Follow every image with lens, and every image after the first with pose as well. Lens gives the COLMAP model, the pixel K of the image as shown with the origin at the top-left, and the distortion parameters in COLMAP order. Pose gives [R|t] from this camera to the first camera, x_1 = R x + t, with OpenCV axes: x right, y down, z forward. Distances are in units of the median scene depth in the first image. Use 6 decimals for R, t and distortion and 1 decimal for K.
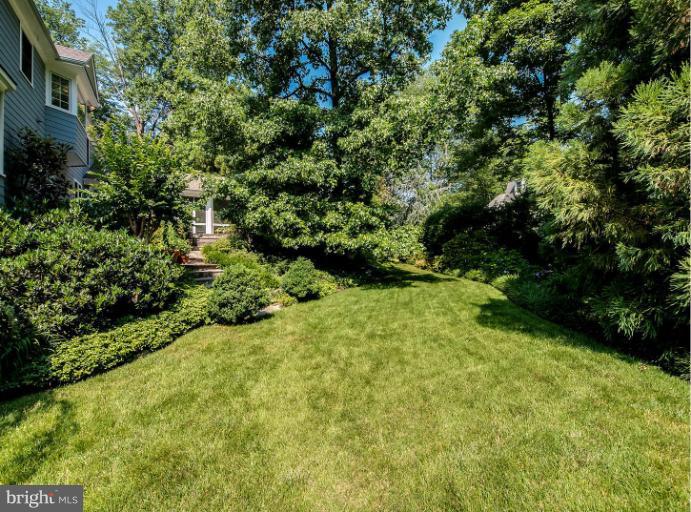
lens RADIAL K [[325.0, 0, 345.6], [0, 325.0, 253.5], [0, 0, 1]] dist [-0.000339, -0.000019]
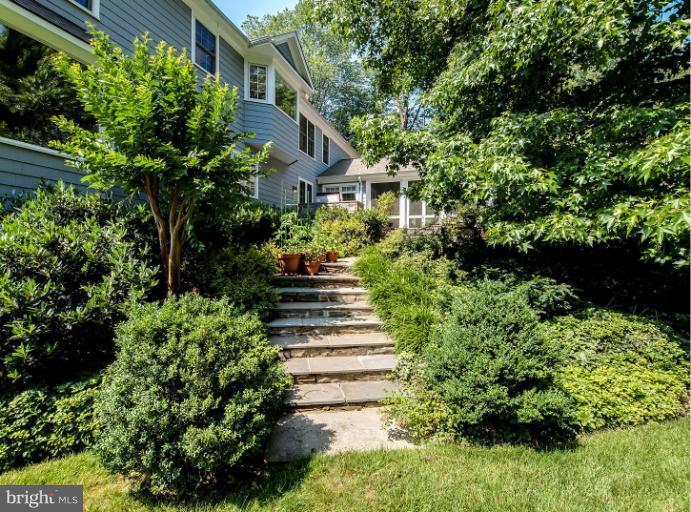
lens RADIAL K [[325.0, 0, 345.6], [0, 325.0, 253.5], [0, 0, 1]] dist [-0.000339, -0.000019]
pose [[0.603713, 0.006532, -0.797175, 0.017650], [-0.019061, 0.999799, -0.006243, -0.005432], [0.796974, 0.018964, 0.603716, 0.619160]]
